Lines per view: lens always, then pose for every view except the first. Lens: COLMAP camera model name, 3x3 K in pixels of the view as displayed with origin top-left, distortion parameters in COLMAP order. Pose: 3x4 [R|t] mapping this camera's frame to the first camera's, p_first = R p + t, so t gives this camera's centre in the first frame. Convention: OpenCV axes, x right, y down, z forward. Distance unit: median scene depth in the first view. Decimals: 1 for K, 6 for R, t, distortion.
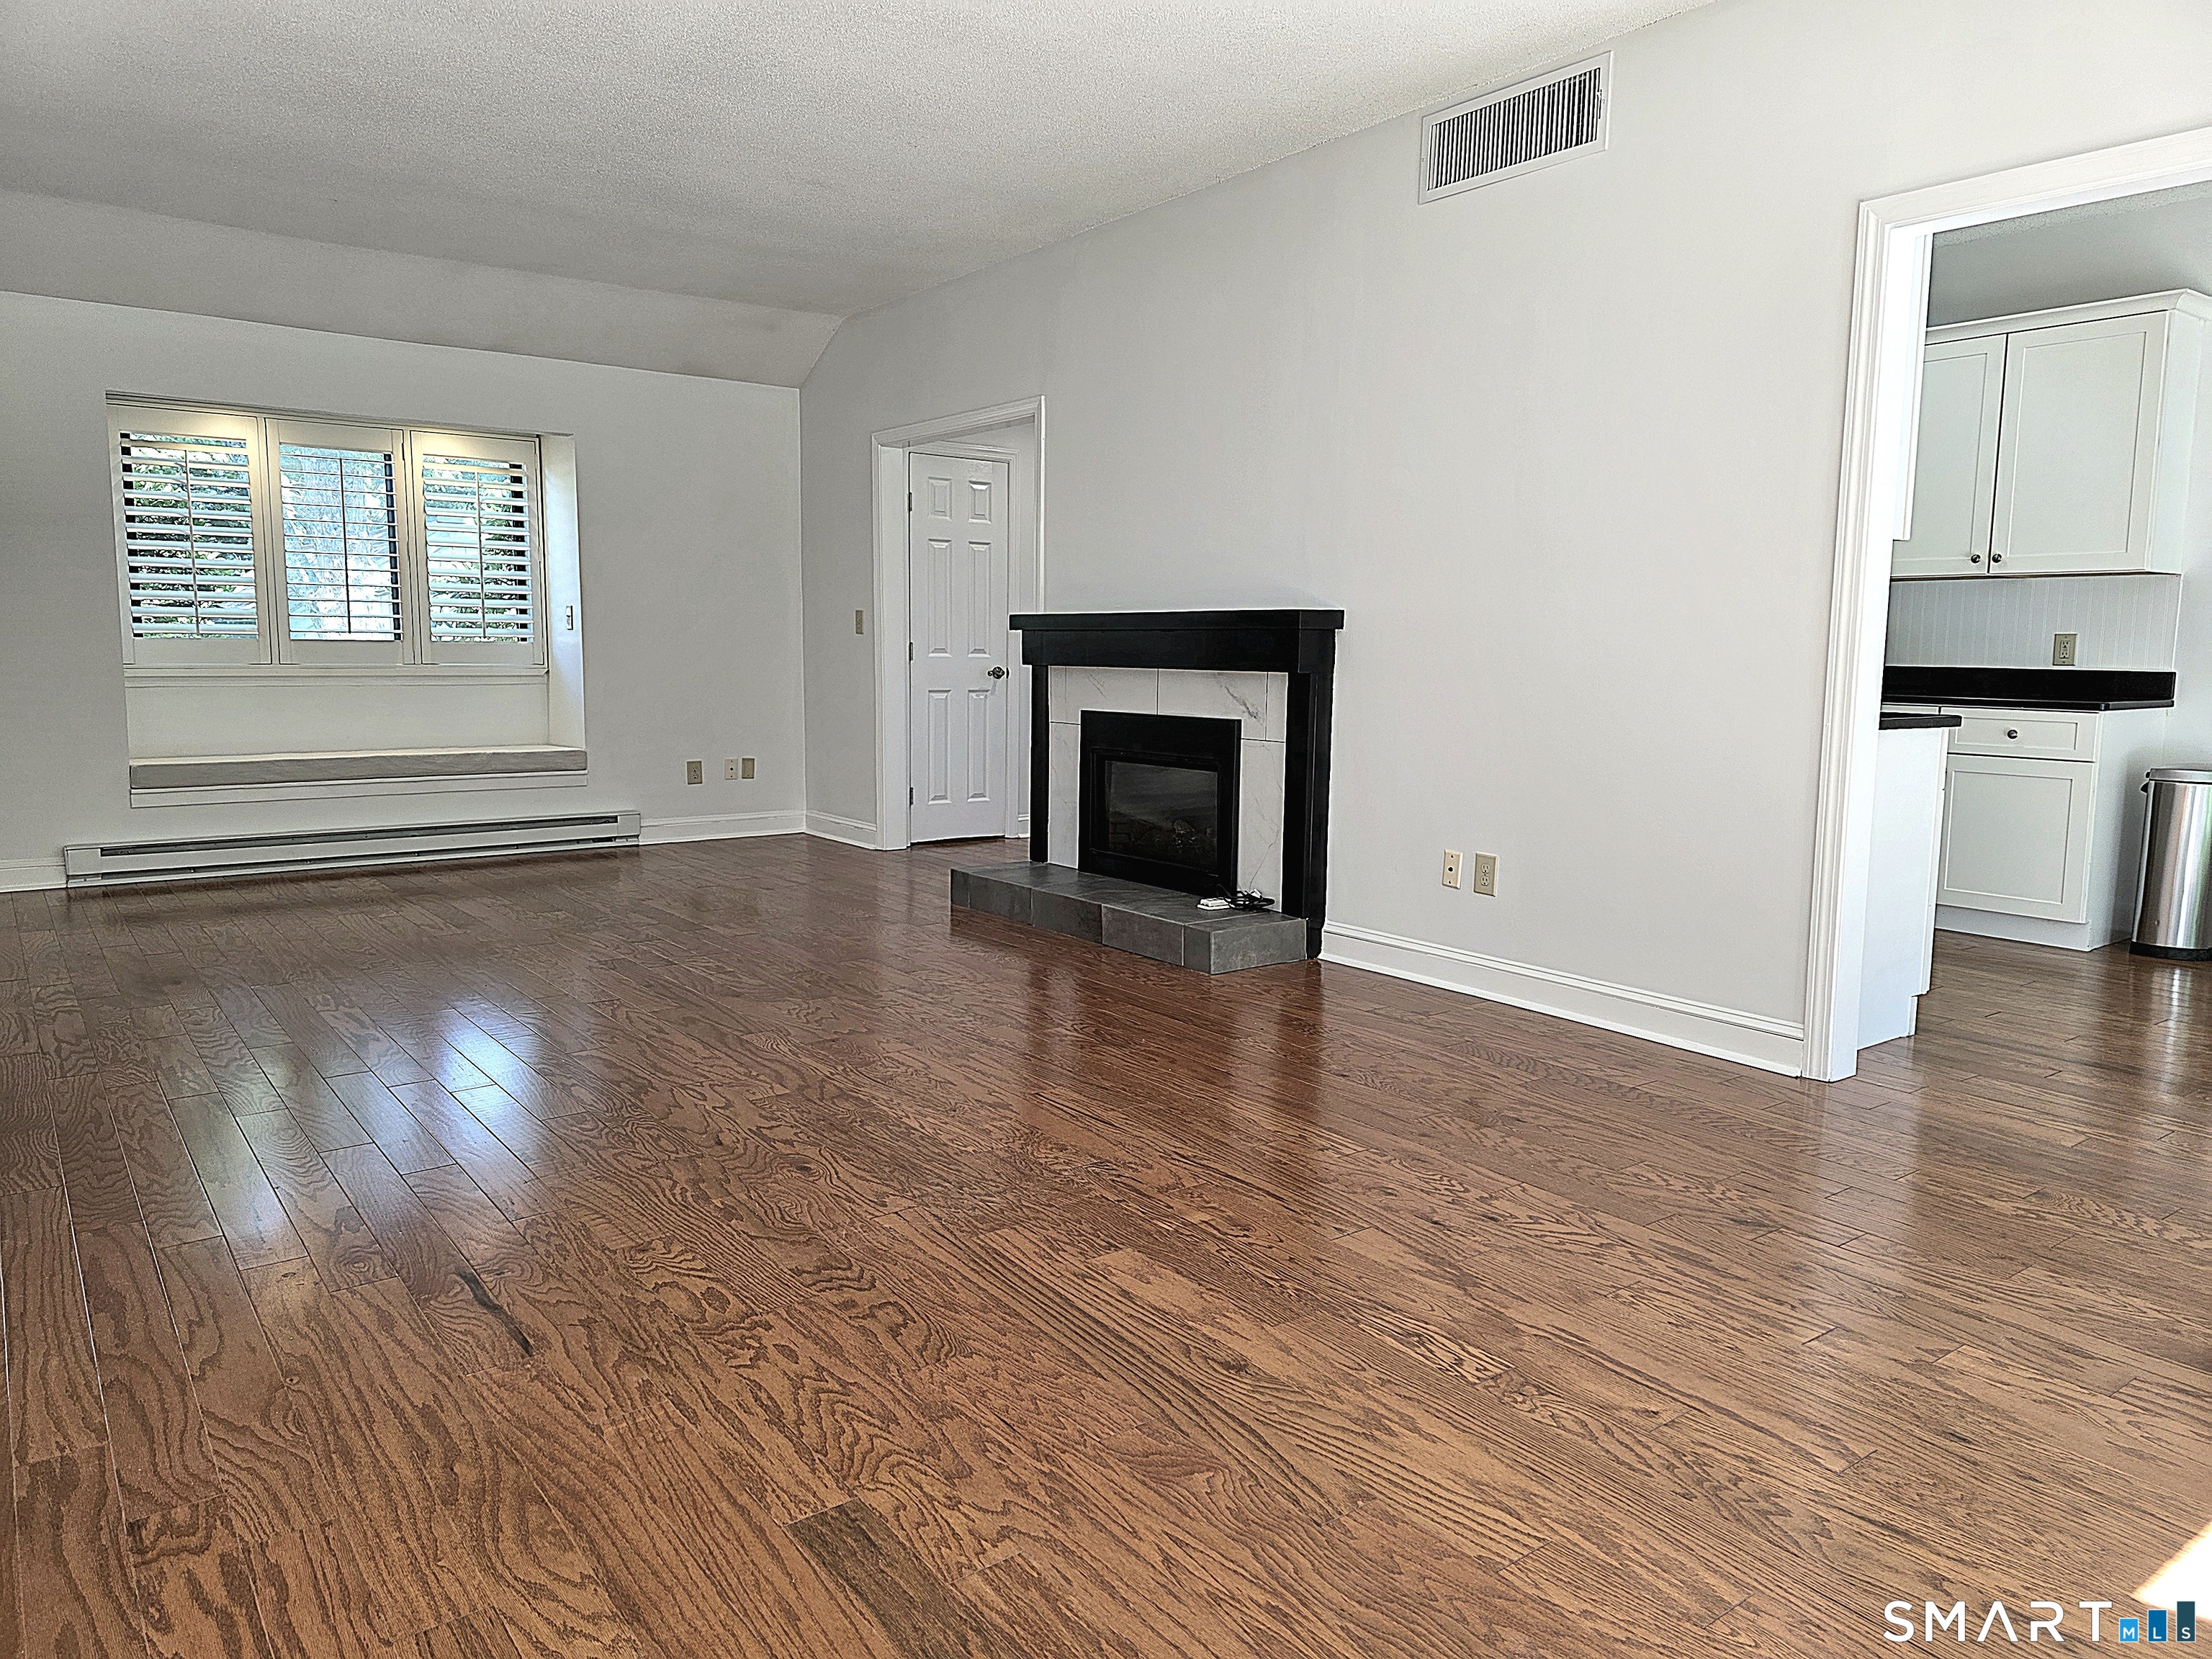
lens RADIAL K [[1482.6, 0, 1085.1], [0, 1482.6, 829.9], [0, 0, 1]] dist [0.059676, -0.057121]
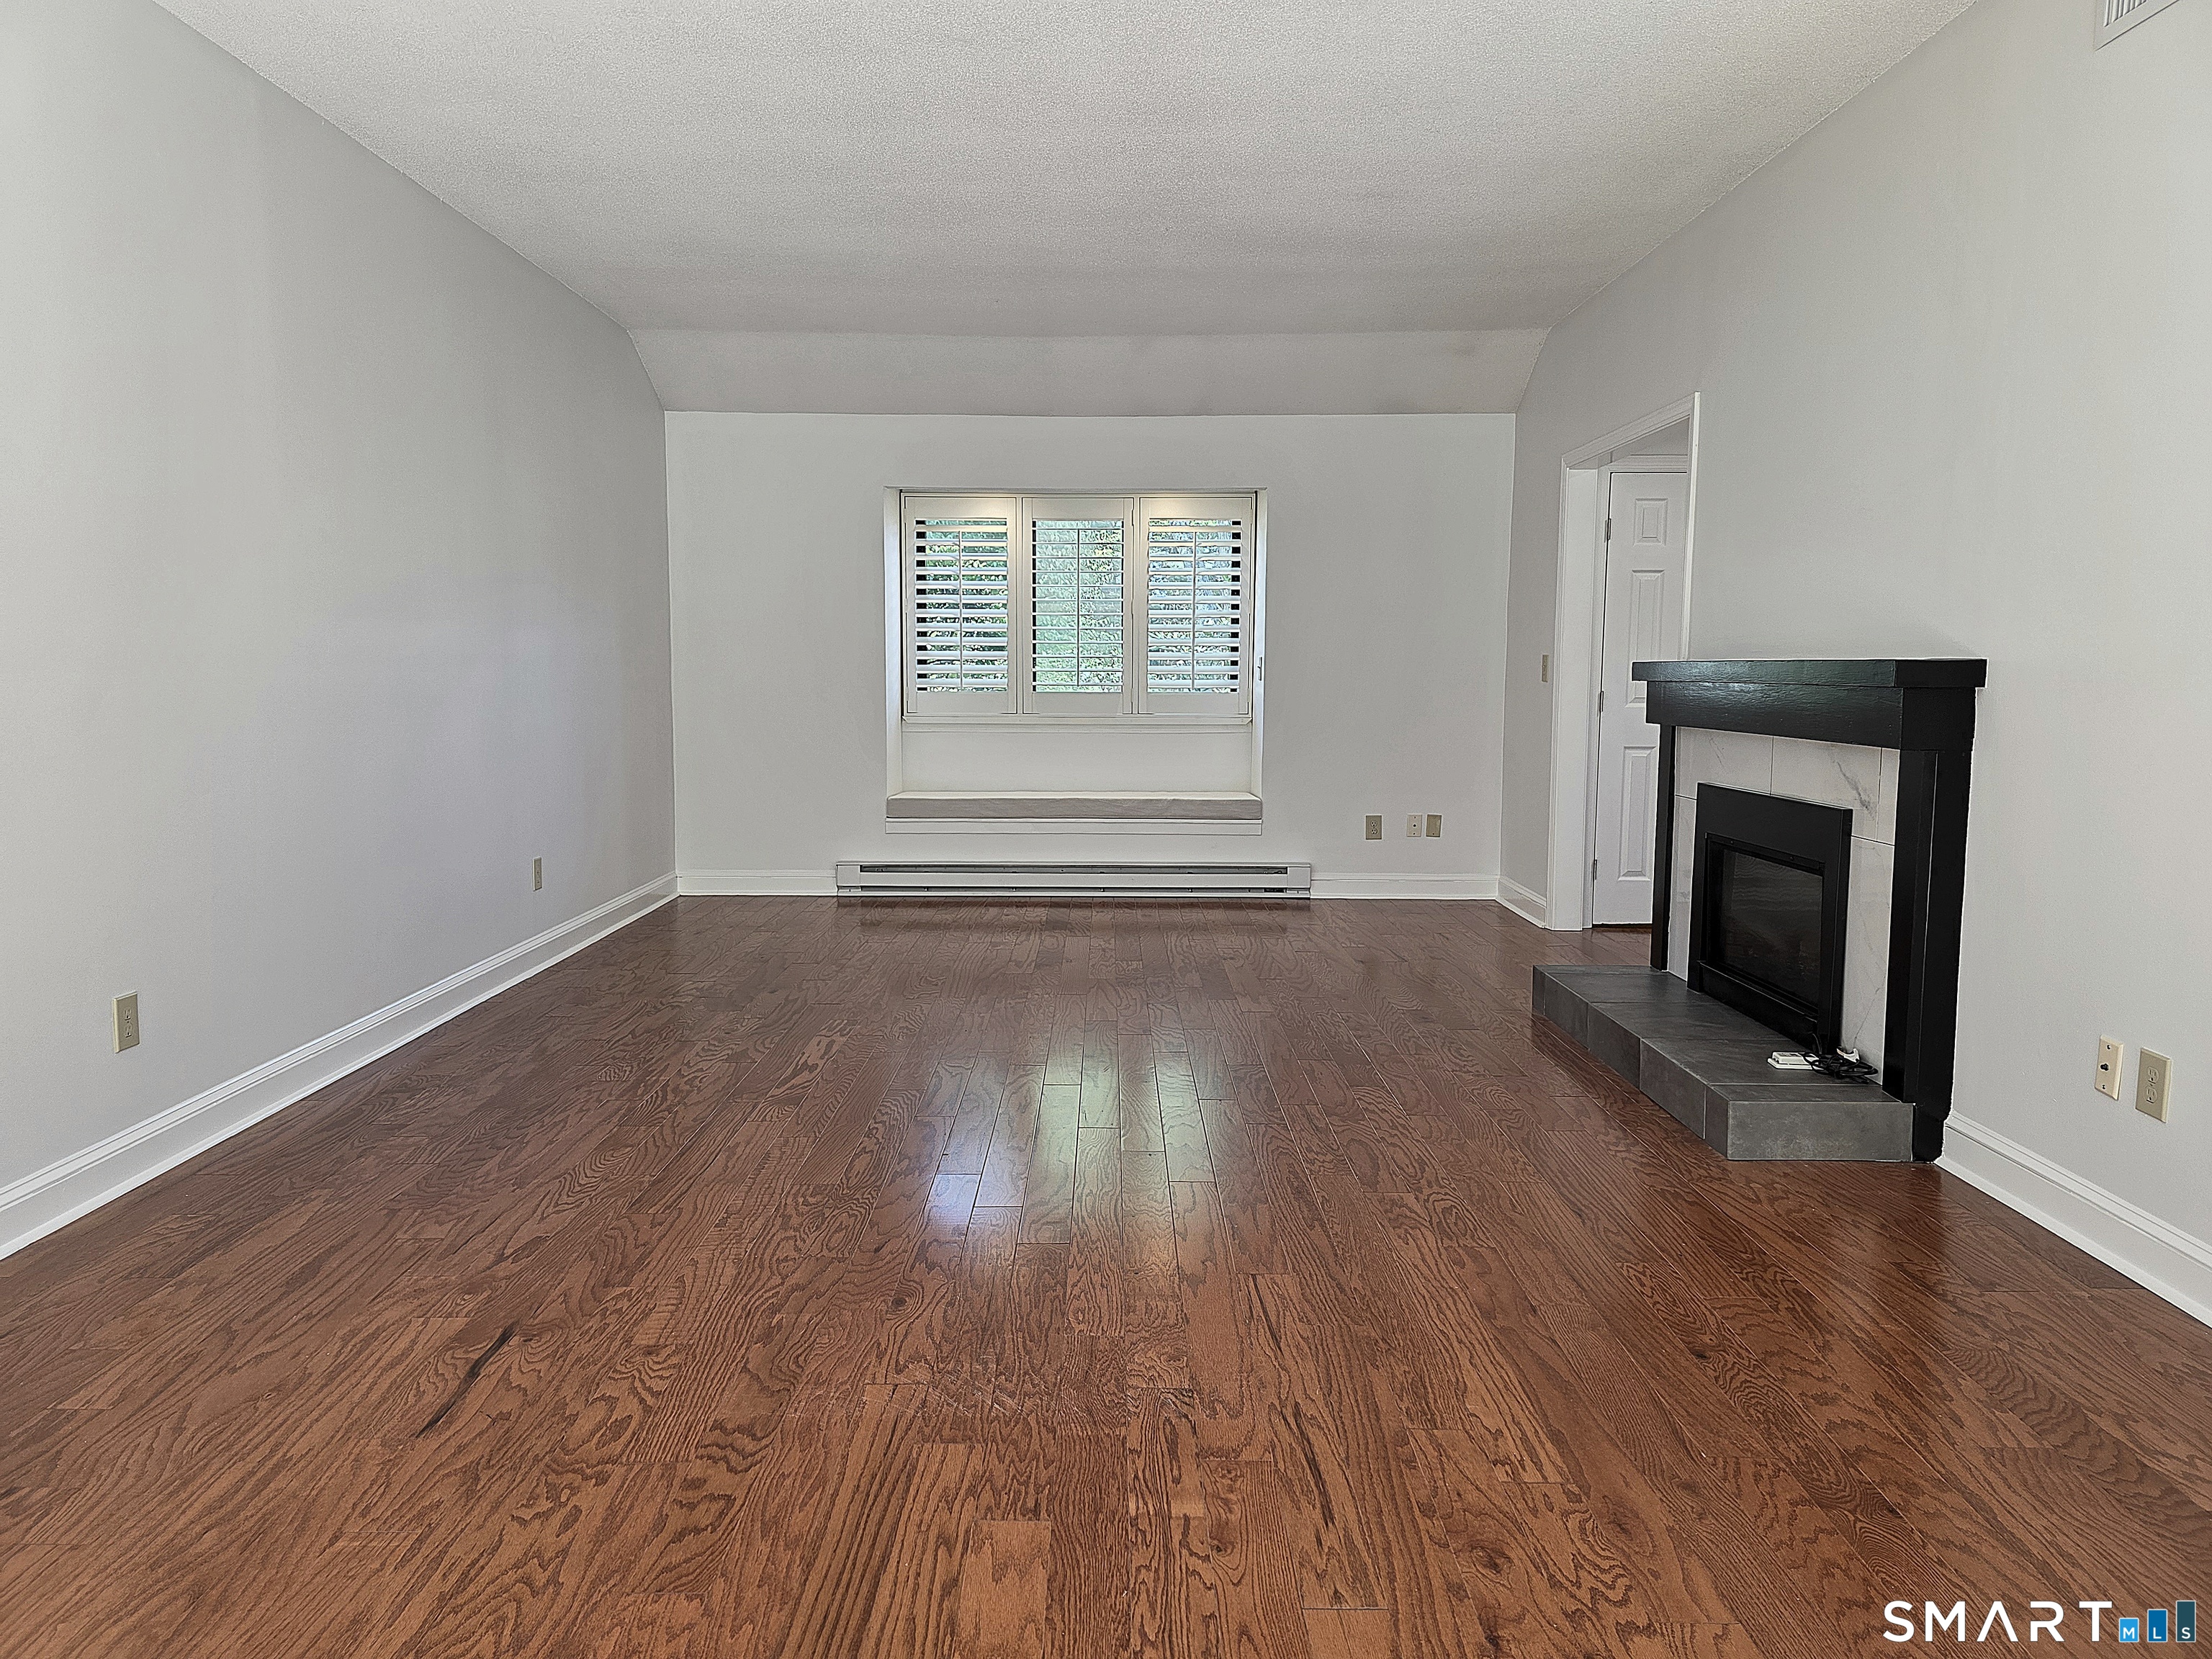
lens RADIAL K [[1482.6, 0, 1077.8], [0, 1482.6, 818.3], [0, 0, 1]] dist [0.059676, -0.057121]
pose [[0.793640, 0.053981, -0.605989, 0.222050], [-0.071164, 0.997455, -0.004348, -0.036022], [0.604212, 0.046575, 0.795461, 0.169913]]
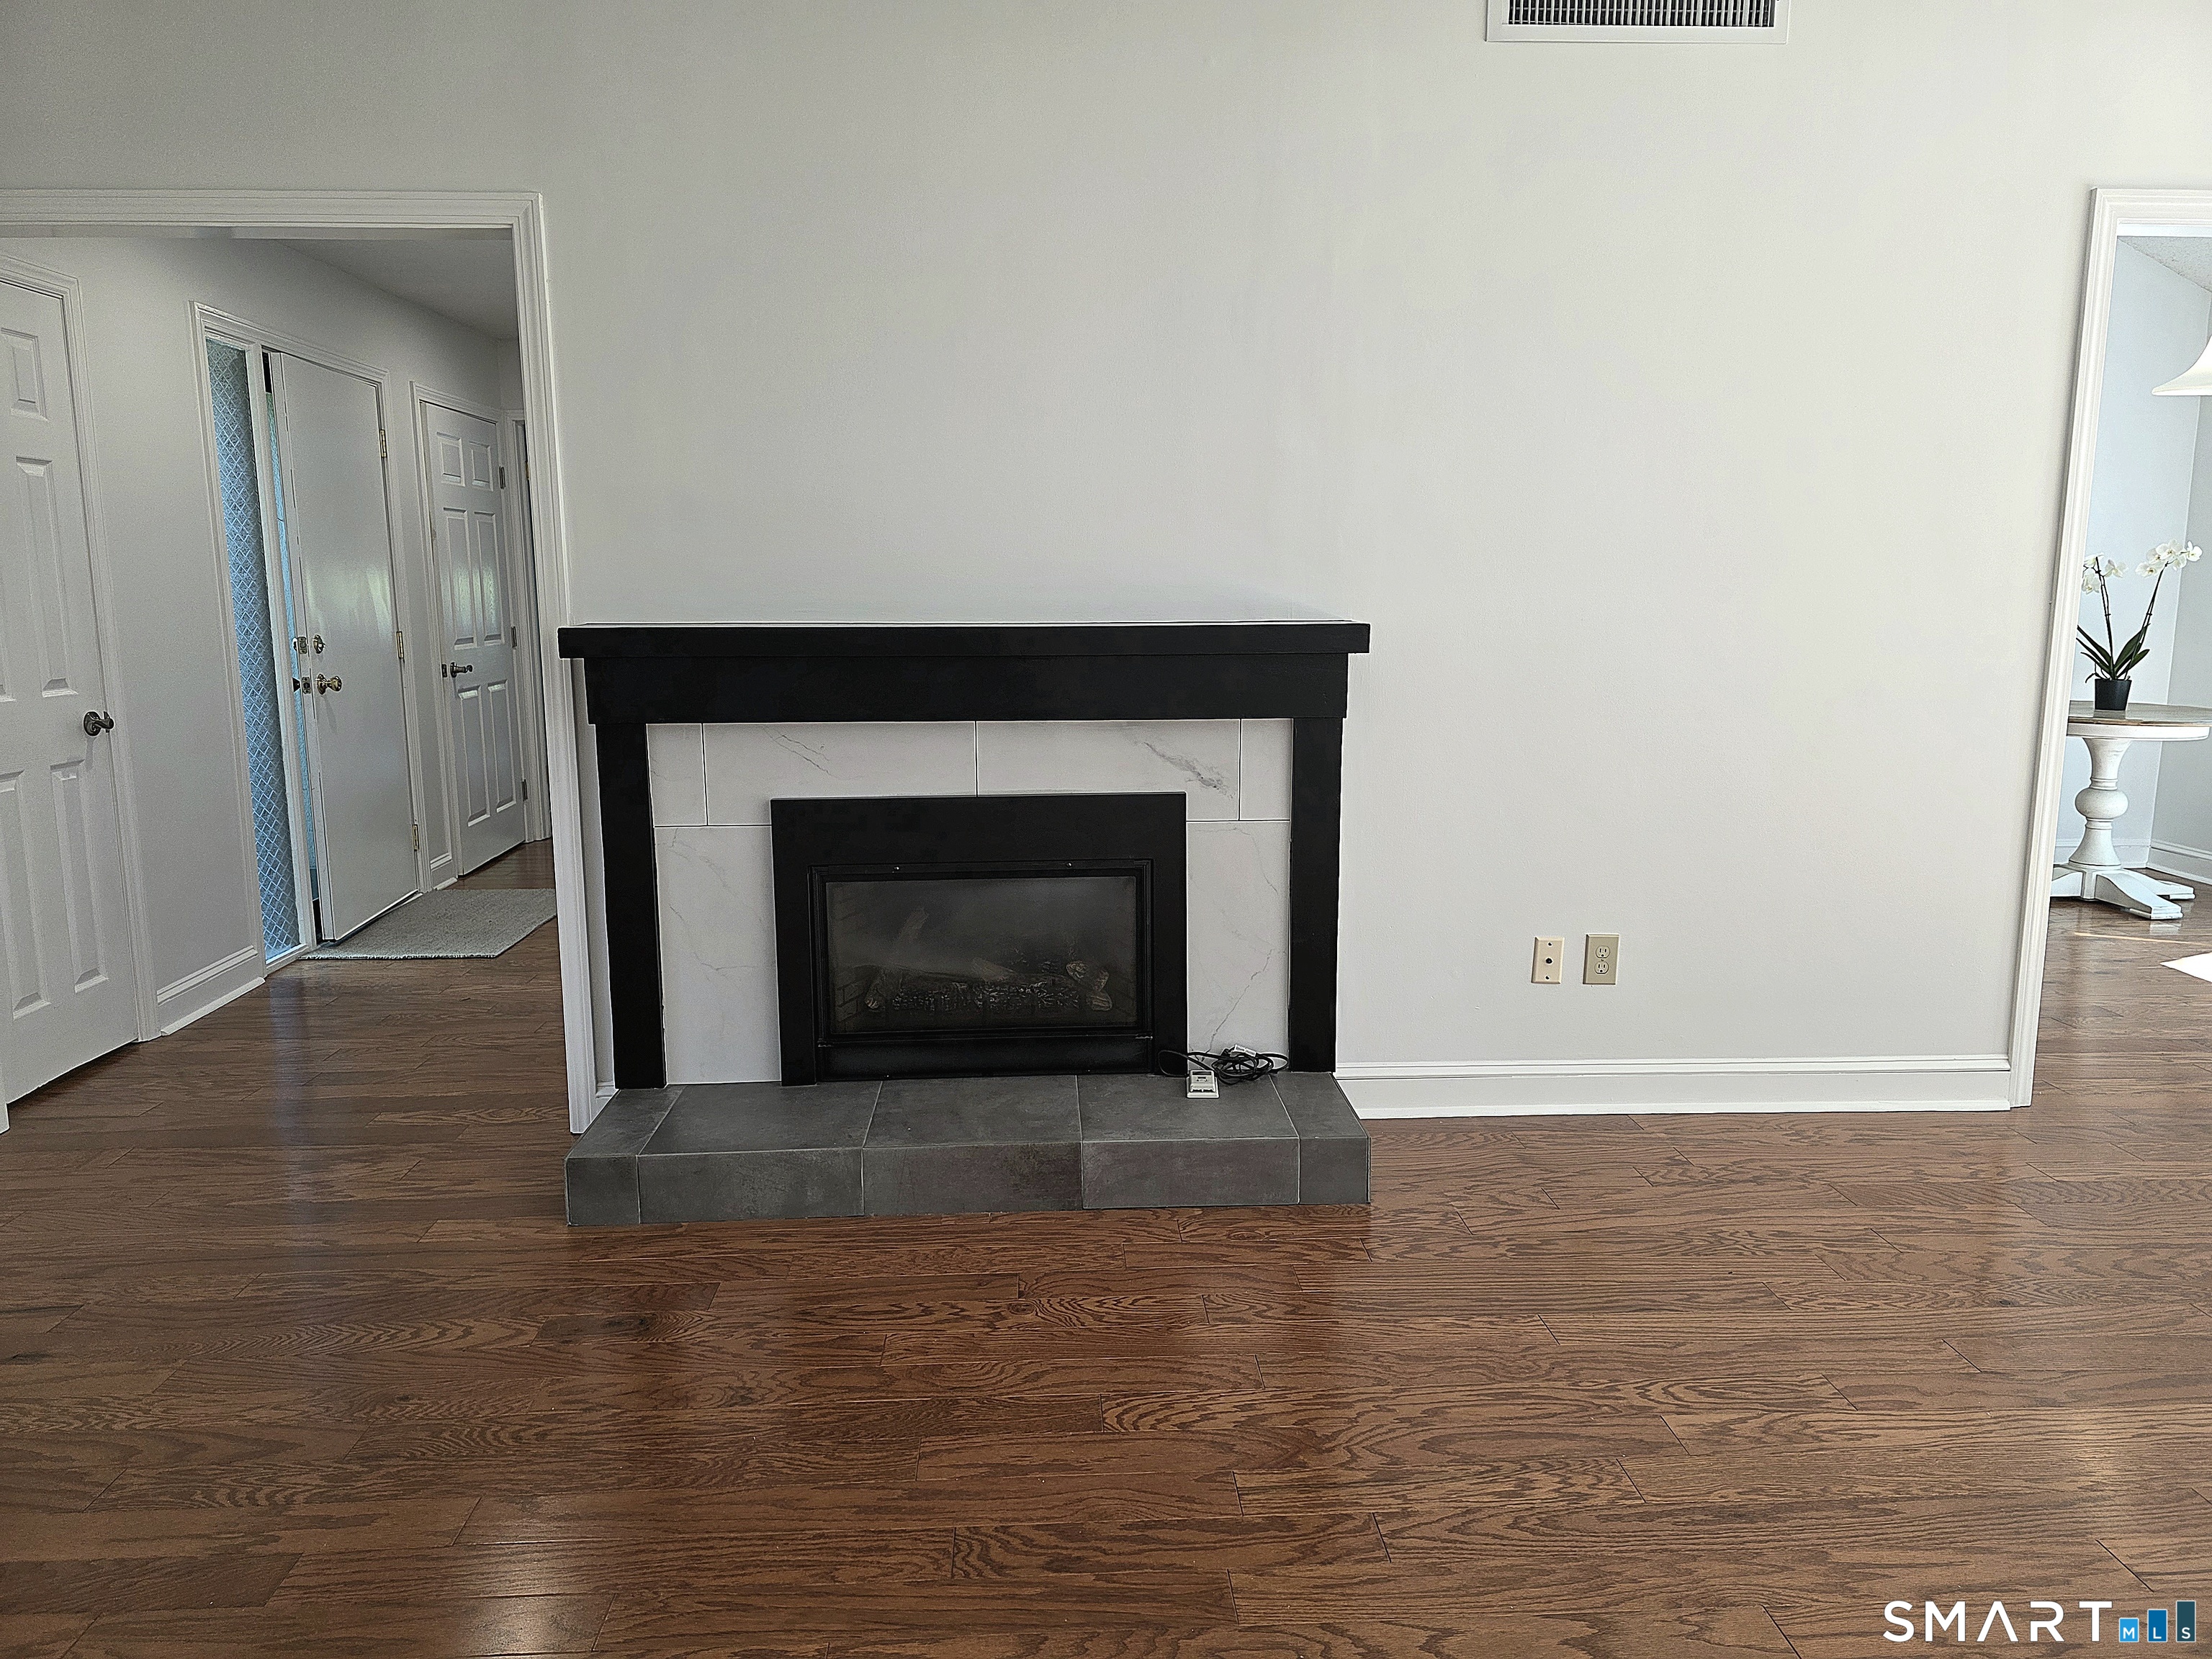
lens RADIAL K [[1482.6, 0, 1101.6], [0, 1482.6, 784.4], [0, 0, 1]] dist [0.059676, -0.057121]
pose [[0.555479, -0.126751, 0.821813, -0.398011], [0.113451, 0.990625, 0.076104, -0.117379], [-0.823755, 0.050961, 0.564652, 0.591502]]
